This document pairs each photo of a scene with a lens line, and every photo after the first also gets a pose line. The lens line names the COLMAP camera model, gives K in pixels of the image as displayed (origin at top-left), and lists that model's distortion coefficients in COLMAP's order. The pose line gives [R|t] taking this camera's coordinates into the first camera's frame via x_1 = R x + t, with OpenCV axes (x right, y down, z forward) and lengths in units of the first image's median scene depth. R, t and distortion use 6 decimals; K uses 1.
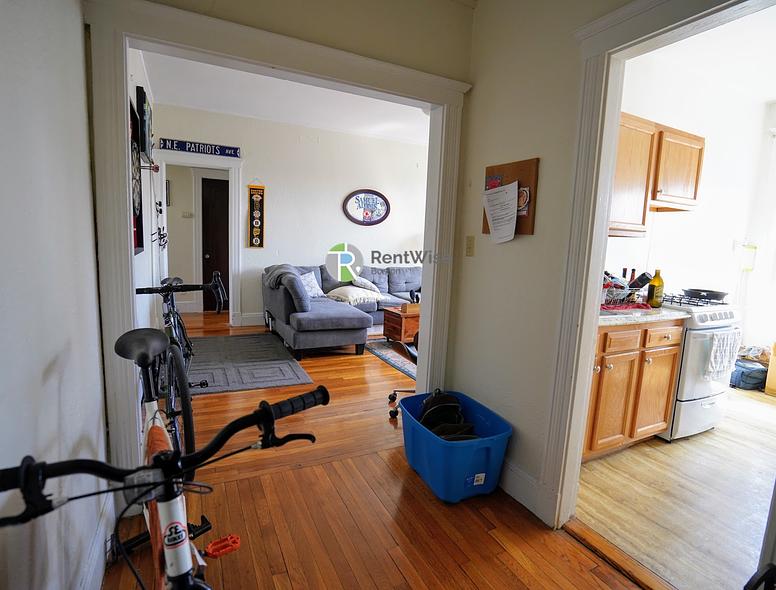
lens RADIAL K [[406.2, 0, 388.6], [0, 406.2, 293.3], [0, 0, 1]] dist [-0.021726, 0.005705]
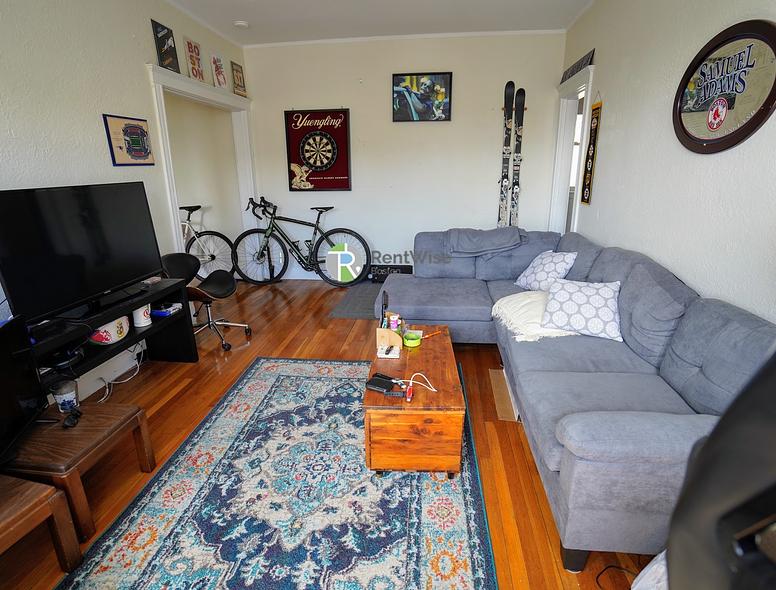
lens RADIAL K [[406.2, 0, 390.0], [0, 406.2, 293.2], [0, 0, 1]] dist [-0.021726, 0.005705]
pose [[-0.543864, 0.204197, -0.813950, 0.411805], [-0.133350, 0.936589, 0.324065, -0.150726], [0.828510, 0.284788, -0.482148, 1.120977]]
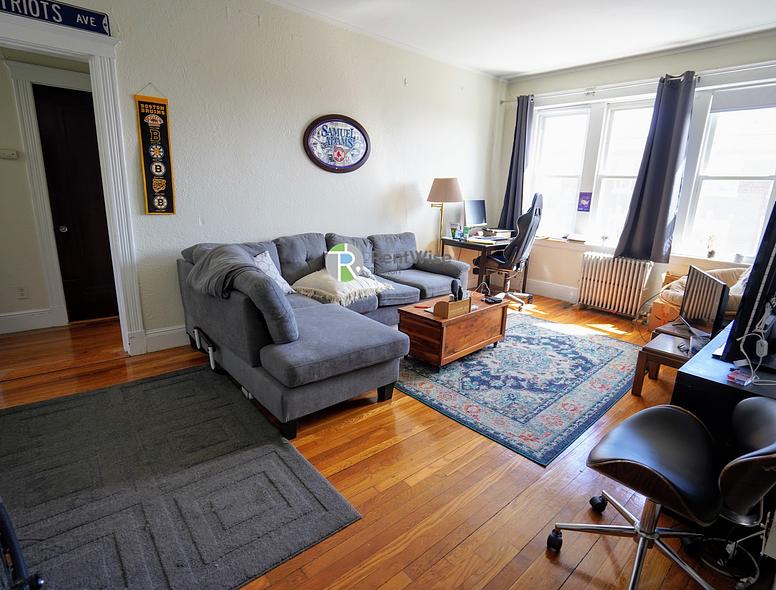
lens RADIAL K [[406.2, 0, 386.2], [0, 406.2, 292.9], [0, 0, 1]] dist [-0.021726, 0.005705]
pose [[0.970183, -0.070951, 0.231757, -0.167065], [0.042644, 0.991246, 0.124950, -0.063101], [-0.238594, -0.111341, 0.964716, 0.388485]]
